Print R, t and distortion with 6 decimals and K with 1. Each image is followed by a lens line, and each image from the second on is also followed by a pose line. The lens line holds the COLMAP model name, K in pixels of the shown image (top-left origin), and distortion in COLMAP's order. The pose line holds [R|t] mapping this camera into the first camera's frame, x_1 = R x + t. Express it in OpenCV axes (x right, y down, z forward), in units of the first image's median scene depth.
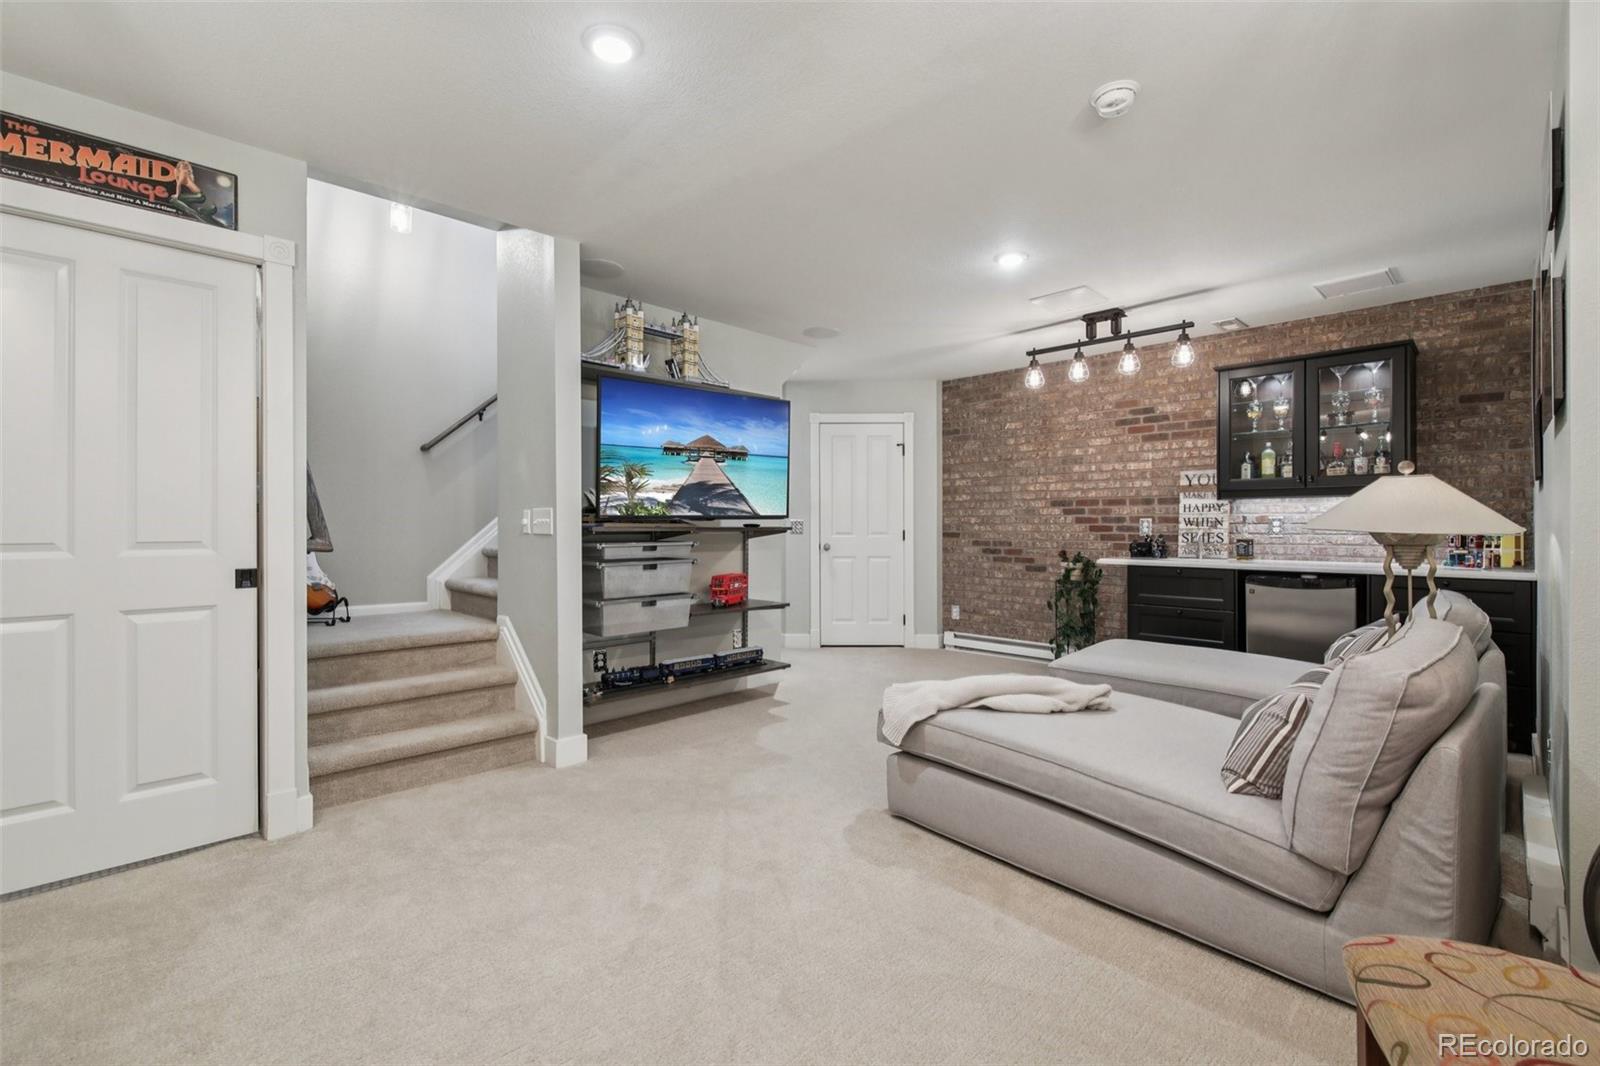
lens RADIAL K [[690.9, 0, 800.0], [0, 690.9, 533.0], [0, 0, 1]] dist [-0.024259, 0.000011]
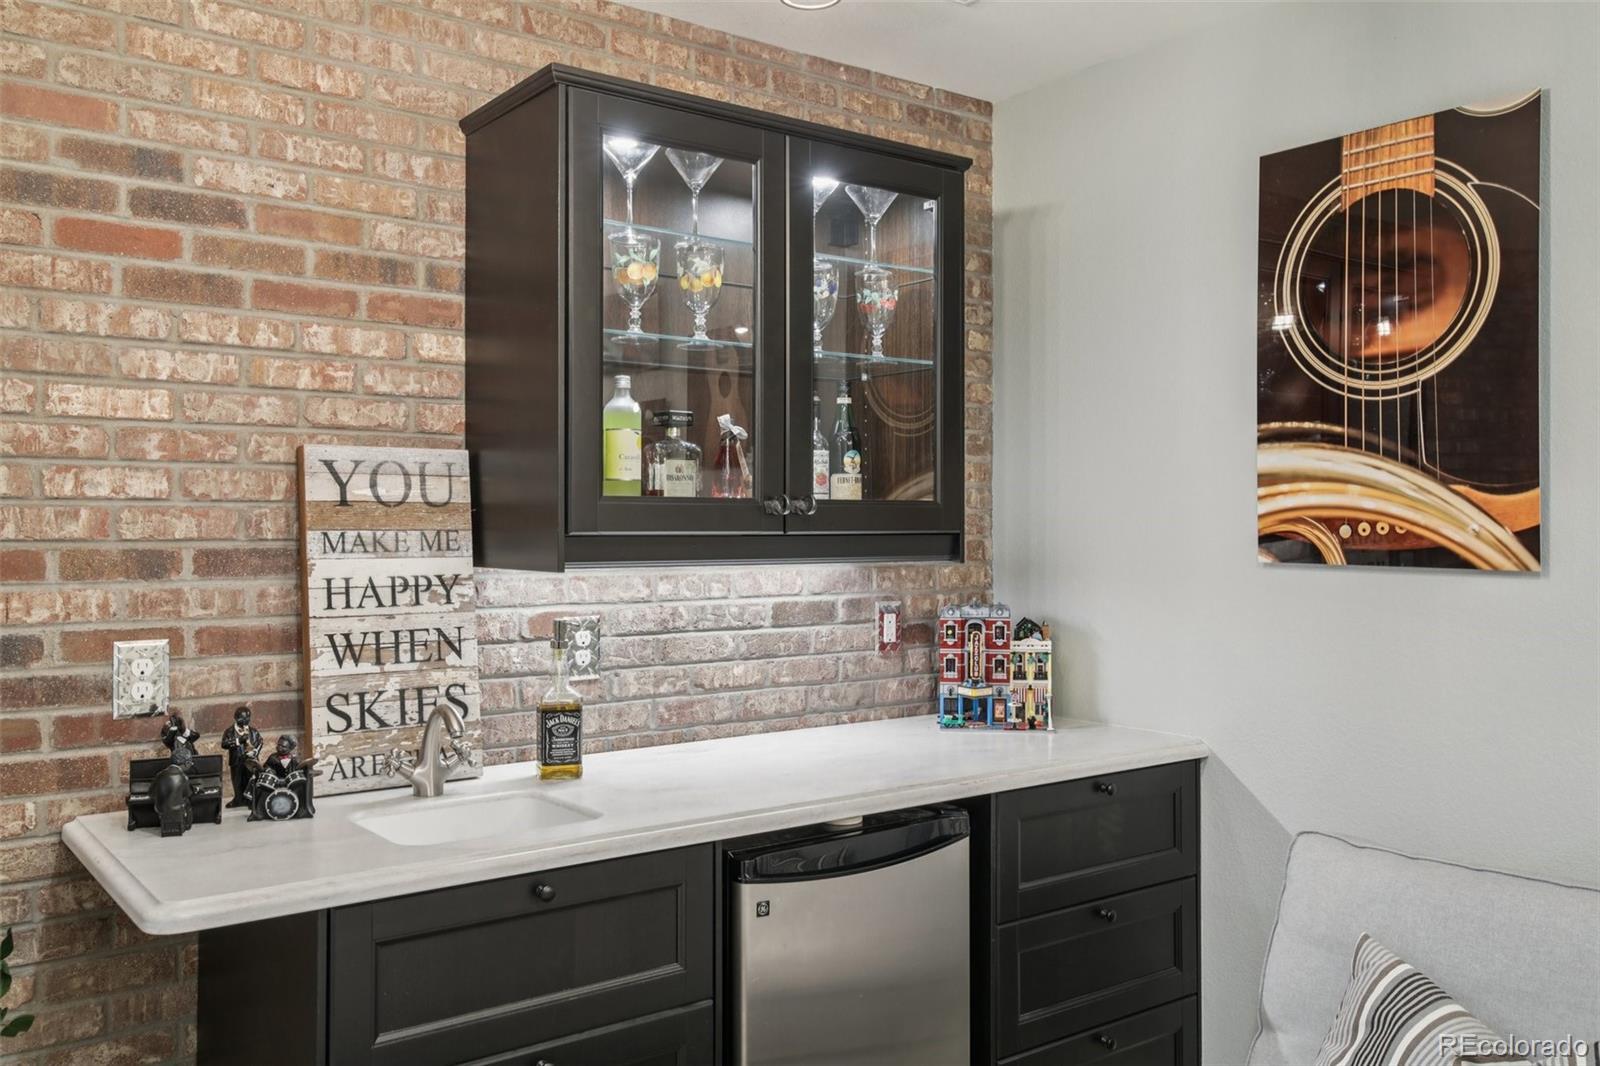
lens RADIAL K [[1328.7, 0, 798.6], [0, 1328.7, 508.9], [0, 0, 1]] dist [0.003656, 0.002634]
pose [[0.130144, 0.012473, 0.991417, 0.103632], [0.009231, 0.999862, -0.013791, -0.057859], [-0.991452, 0.010946, 0.130011, 0.757835]]
